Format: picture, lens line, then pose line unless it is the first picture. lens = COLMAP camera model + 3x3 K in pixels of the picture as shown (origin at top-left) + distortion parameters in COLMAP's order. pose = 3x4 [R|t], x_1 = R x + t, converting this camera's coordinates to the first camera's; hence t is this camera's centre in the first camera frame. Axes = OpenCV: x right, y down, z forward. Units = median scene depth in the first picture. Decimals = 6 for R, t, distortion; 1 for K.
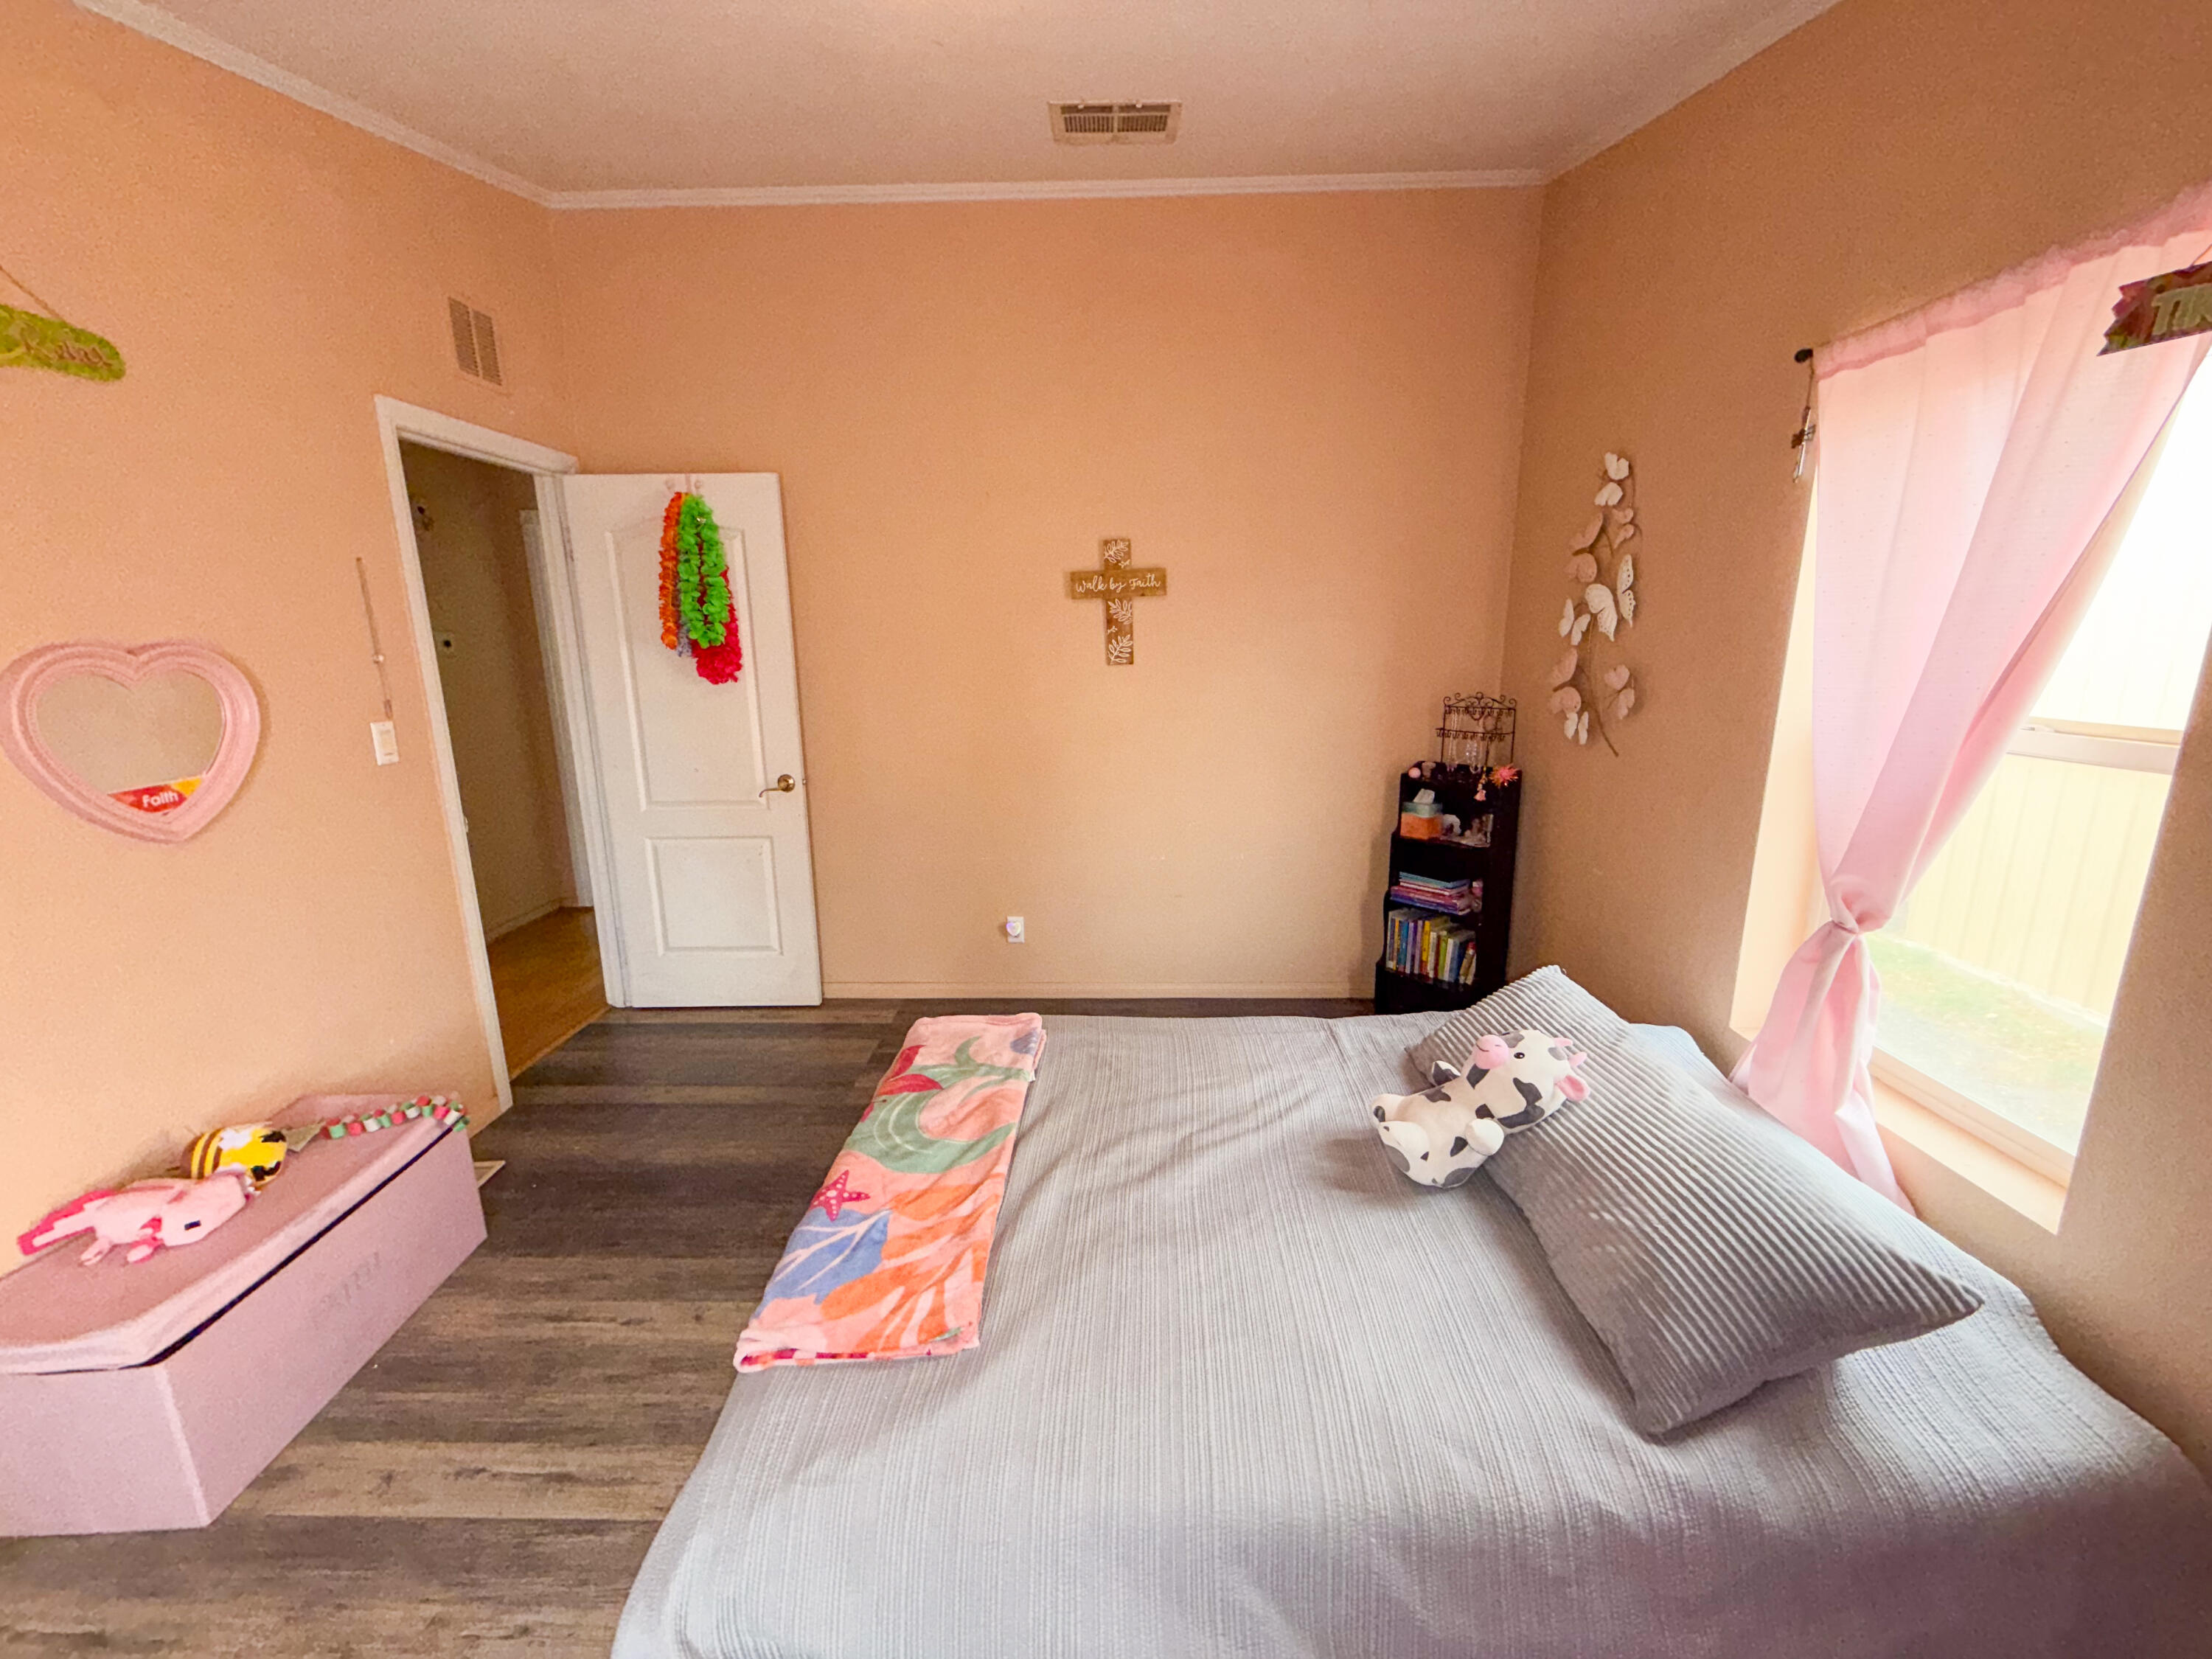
lens RADIAL K [[891.6, 0, 1103.7], [0, 891.6, 832.8], [0, 0, 1]] dist [-0.000336, 0.000097]
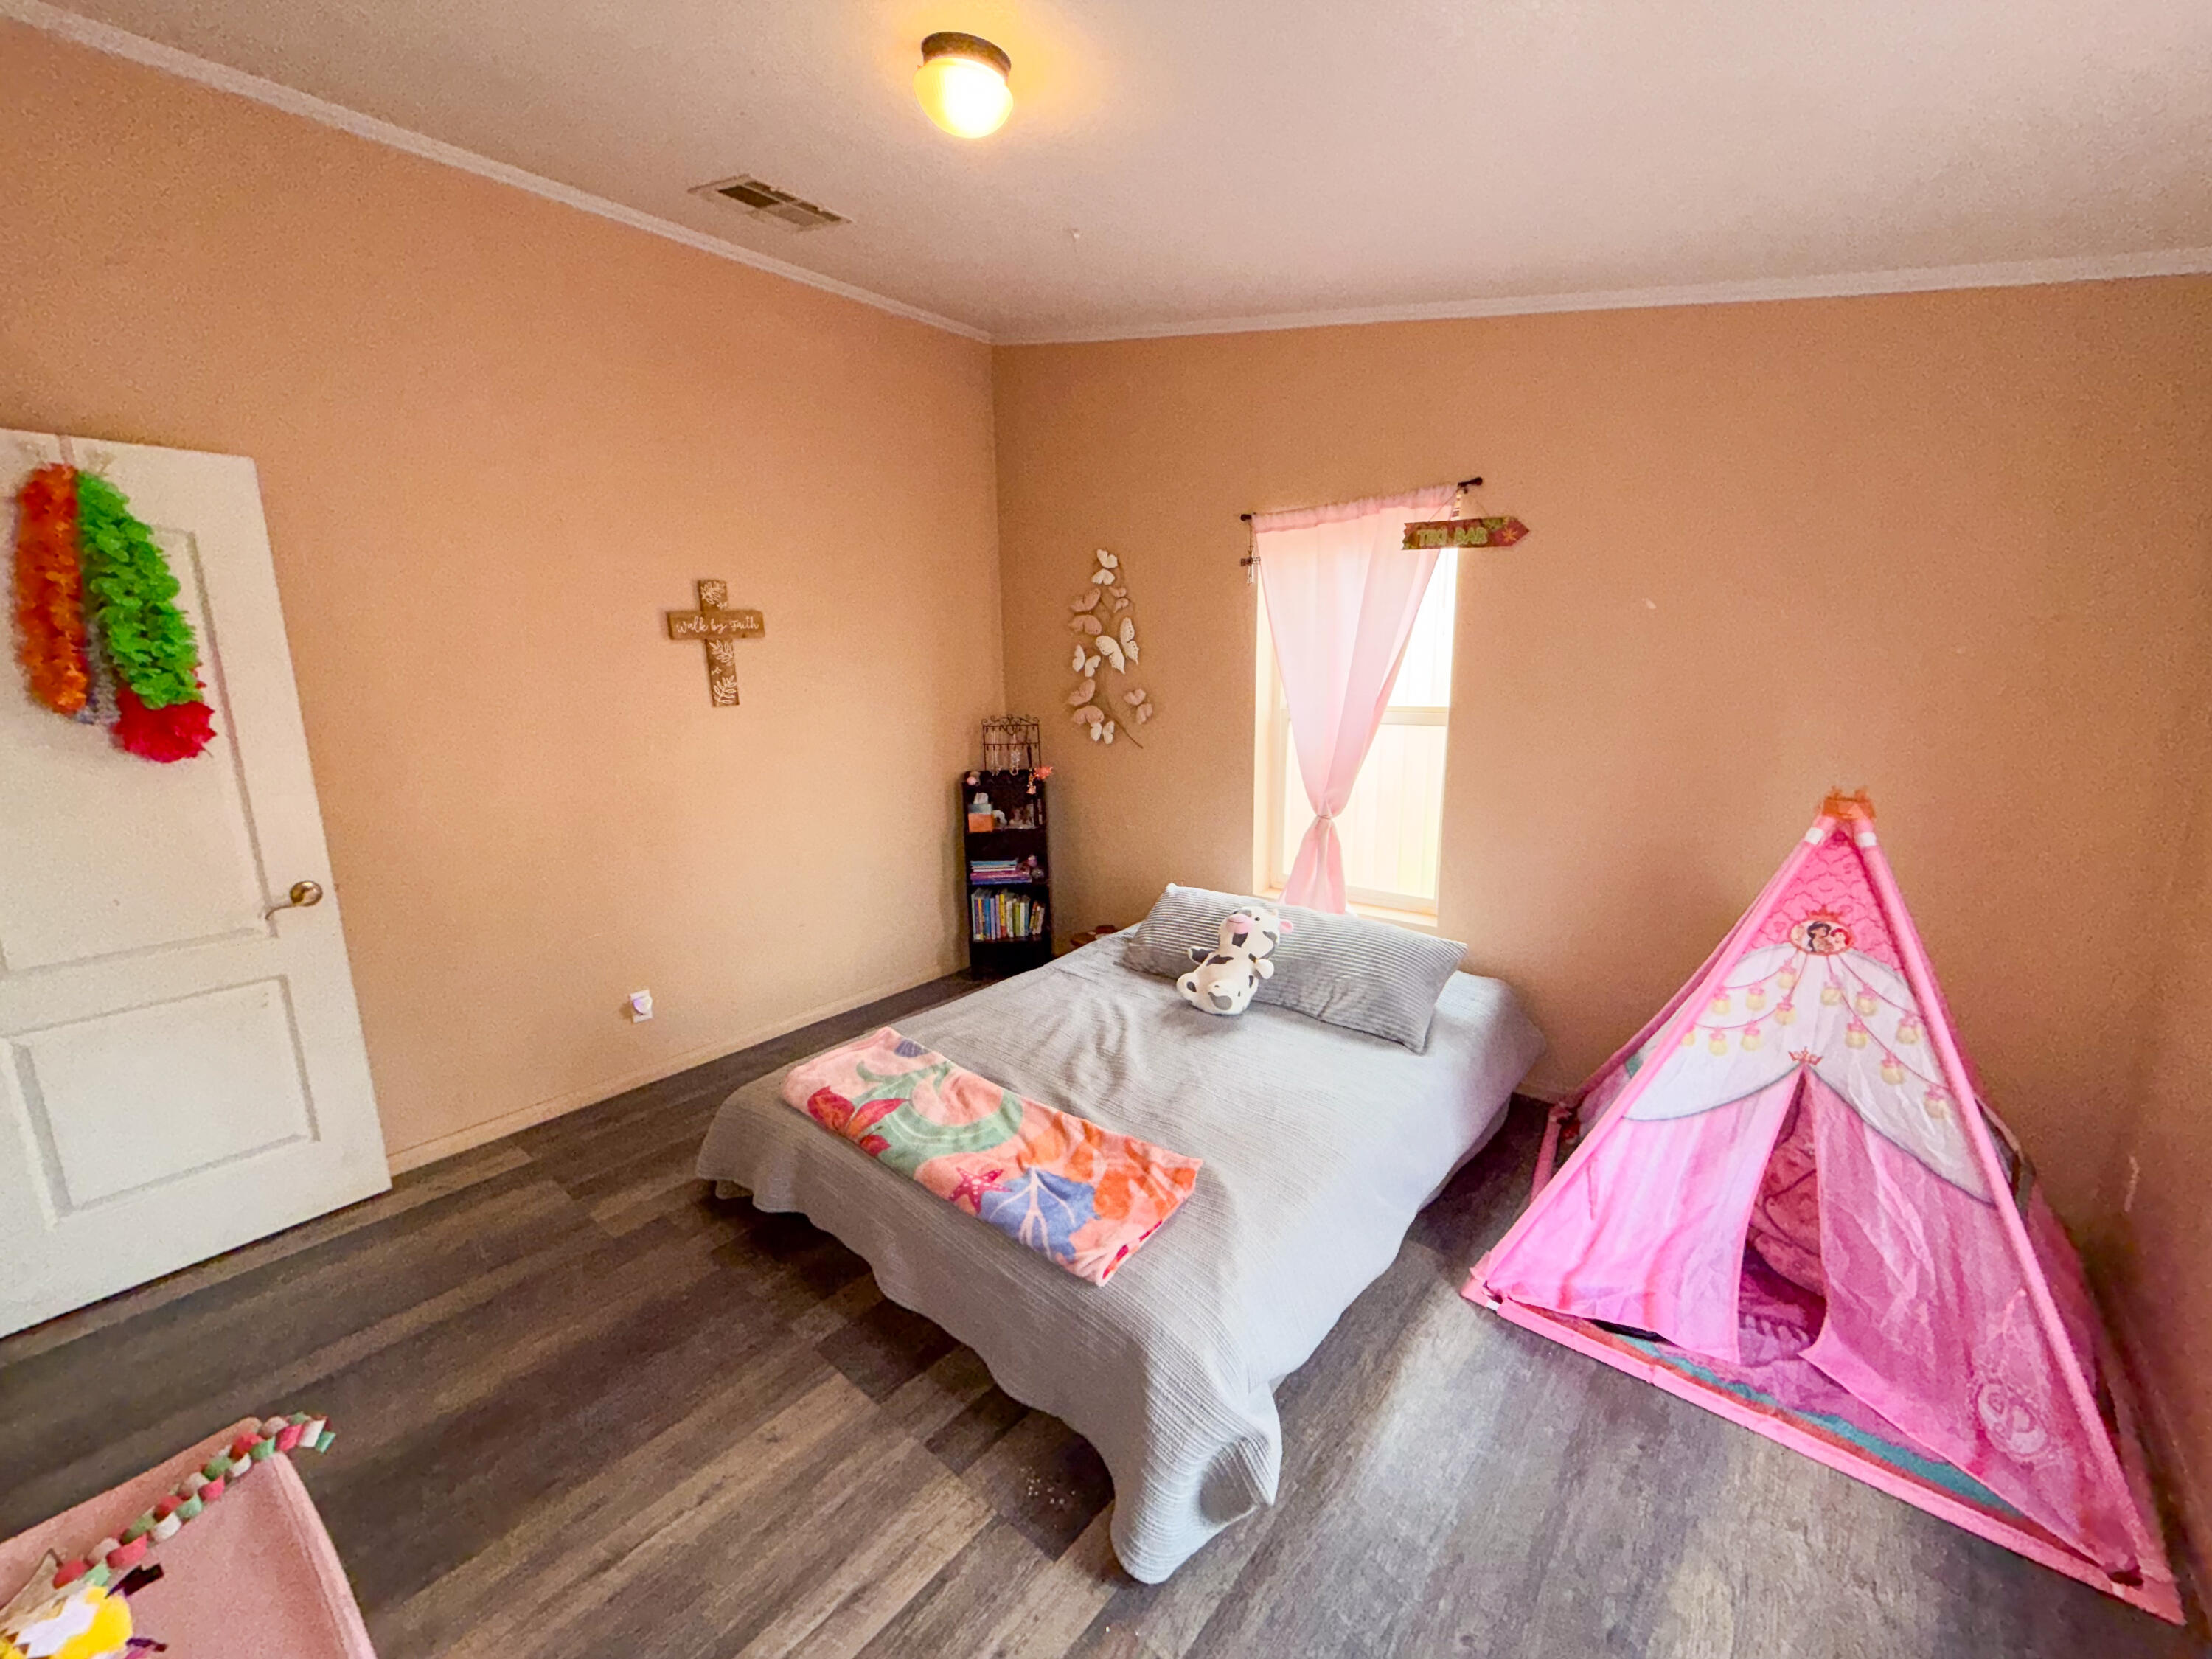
lens RADIAL K [[891.6, 0, 1102.6], [0, 891.6, 831.4], [0, 0, 1]] dist [-0.000336, 0.000097]
pose [[0.626215, -0.152739, 0.764543, -0.545326], [0.181956, 0.982174, 0.047183, -0.024890], [-0.758121, 0.109566, 0.642844, 0.069267]]
